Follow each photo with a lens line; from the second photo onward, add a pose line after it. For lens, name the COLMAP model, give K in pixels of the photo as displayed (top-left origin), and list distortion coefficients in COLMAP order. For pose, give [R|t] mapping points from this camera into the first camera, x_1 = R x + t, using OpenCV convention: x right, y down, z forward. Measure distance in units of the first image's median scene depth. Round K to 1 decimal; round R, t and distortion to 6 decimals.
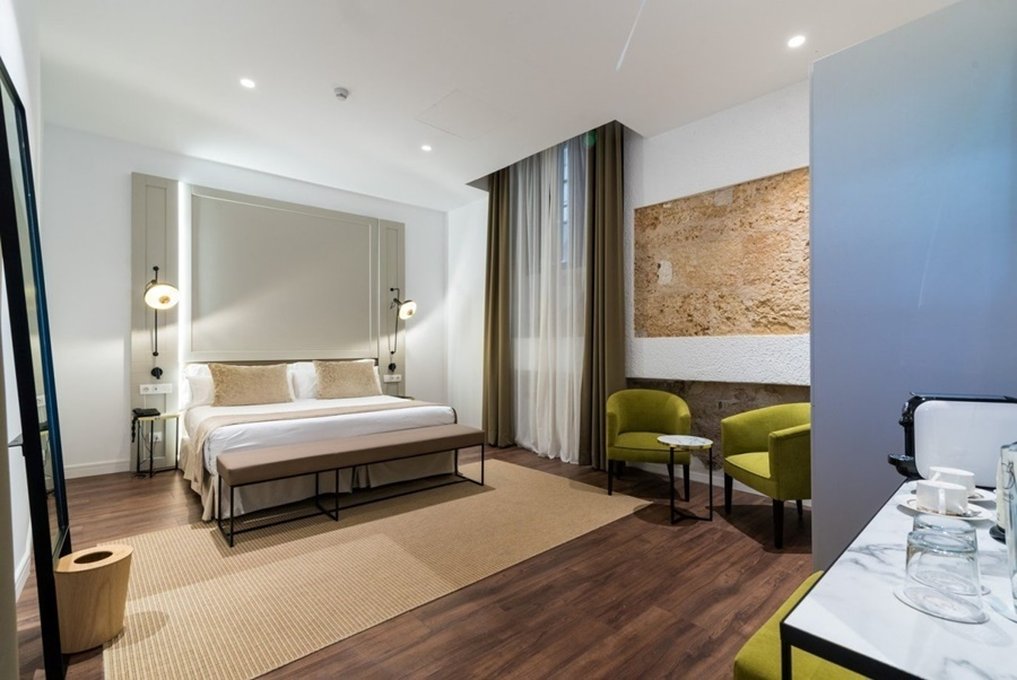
lens RADIAL K [[458.3, 0, 511.9], [0, 458.3, 345.1], [0, 0, 1]] dist [0.012180, -0.000266]
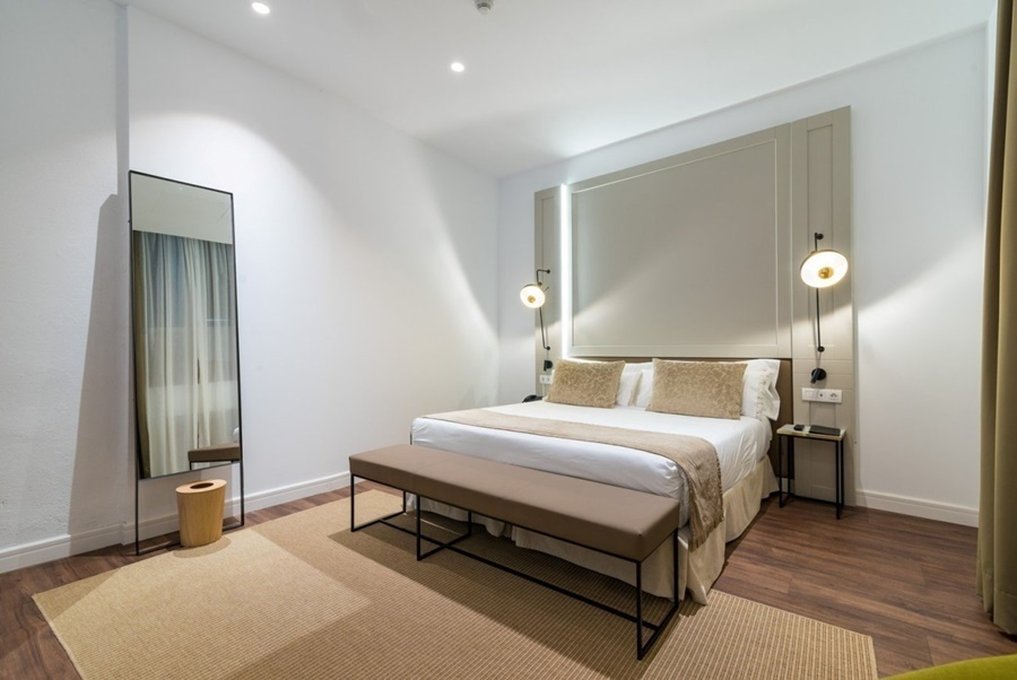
lens RADIAL K [[458.3, 0, 511.9], [0, 458.3, 345.1], [0, 0, 1]] dist [0.012180, -0.000266]
pose [[0.190507, -0.000609, -0.981686, 0.284084], [0.010346, 0.999946, 0.001388, 0.008557], [0.981631, -0.010421, 0.190503, 0.671097]]
